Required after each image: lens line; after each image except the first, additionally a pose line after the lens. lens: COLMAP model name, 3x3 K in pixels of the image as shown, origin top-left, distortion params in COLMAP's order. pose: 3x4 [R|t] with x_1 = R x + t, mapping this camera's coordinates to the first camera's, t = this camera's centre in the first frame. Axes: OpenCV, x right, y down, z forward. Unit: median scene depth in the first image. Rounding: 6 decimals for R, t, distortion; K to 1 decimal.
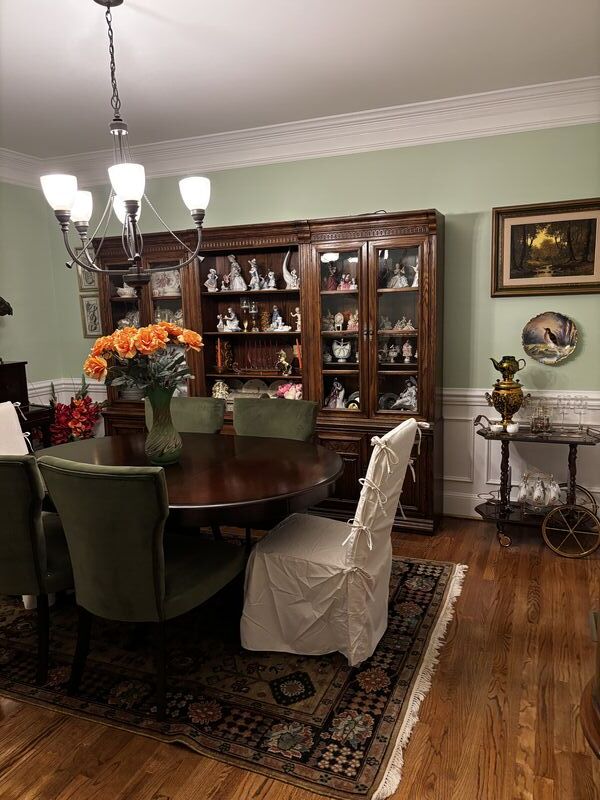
lens RADIAL K [[605.2, 0, 300.0], [0, 605.2, 404.6], [0, 0, 1]] dist [0.043951, -0.059370]
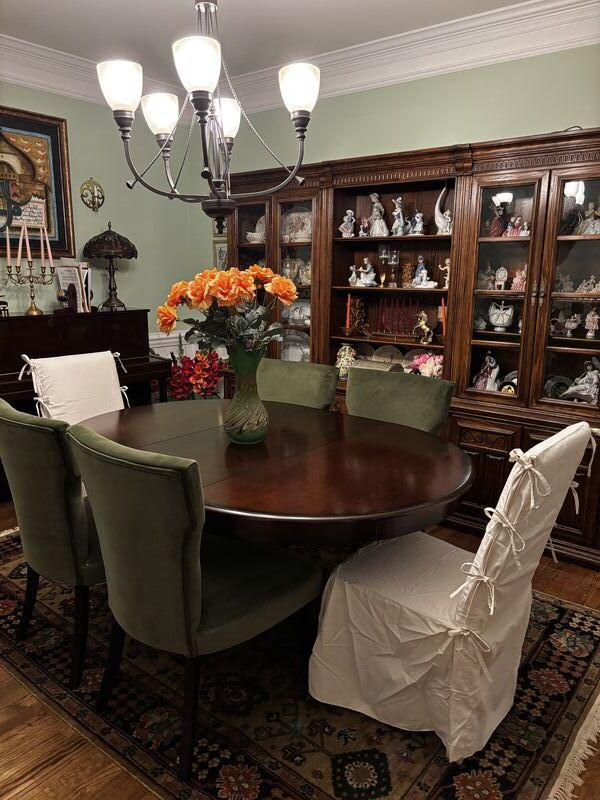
lens RADIAL K [[605.2, 0, 294.1], [0, 605.2, 405.1], [0, 0, 1]] dist [0.043951, -0.059370]
pose [[0.957936, 0.098141, -0.269679, 0.056615], [-0.080834, 0.993934, 0.074575, -0.020017], [0.275362, -0.049639, 0.960058, 0.260263]]
